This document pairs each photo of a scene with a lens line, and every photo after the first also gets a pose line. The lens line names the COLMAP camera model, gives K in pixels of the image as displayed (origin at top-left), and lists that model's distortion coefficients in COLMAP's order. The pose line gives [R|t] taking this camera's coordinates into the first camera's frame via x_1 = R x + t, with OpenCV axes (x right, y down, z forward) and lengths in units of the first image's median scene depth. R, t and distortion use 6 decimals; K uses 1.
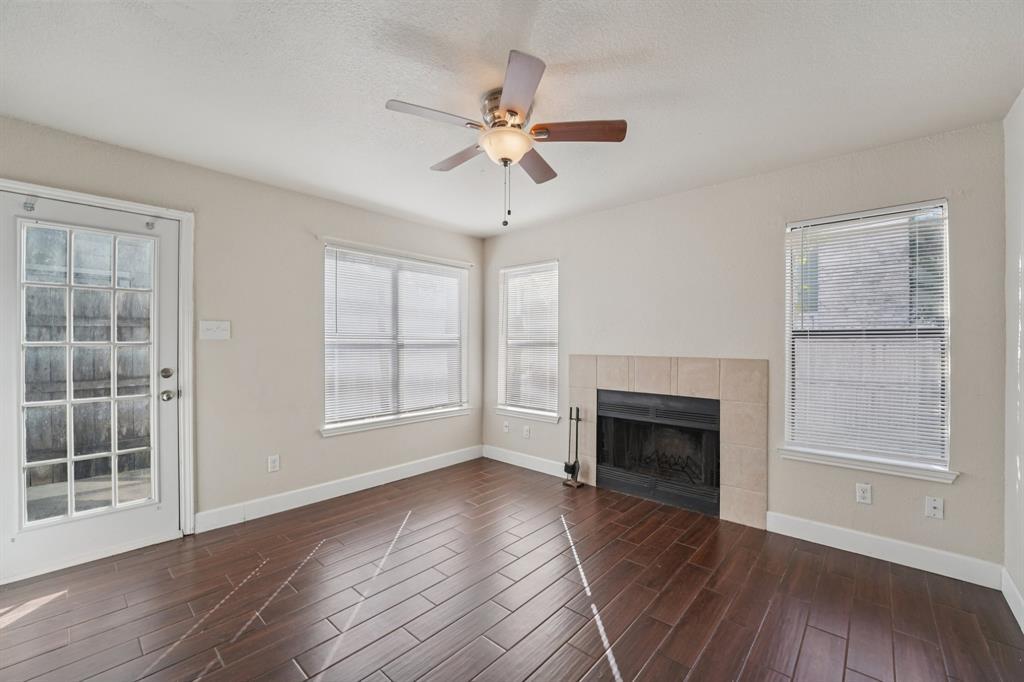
lens RADIAL K [[424.0, 0, 504.2], [0, 424.0, 346.7], [0, 0, 1]] dist [-0.020715, 0.000252]
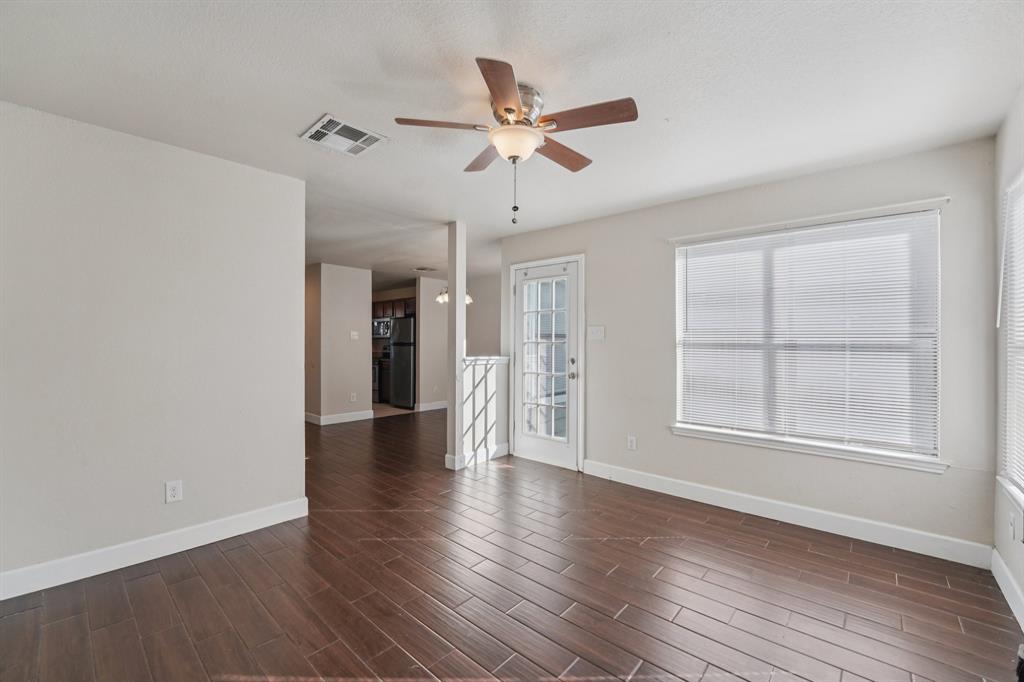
lens RADIAL K [[424.0, 0, 512.1], [0, 424.0, 346.9], [0, 0, 1]] dist [-0.020715, 0.000252]
pose [[0.012003, 0.008359, -0.999893, 0.592201], [-0.015051, 0.999853, 0.008178, 0.000007], [0.999815, 0.014951, 0.012127, 0.589673]]
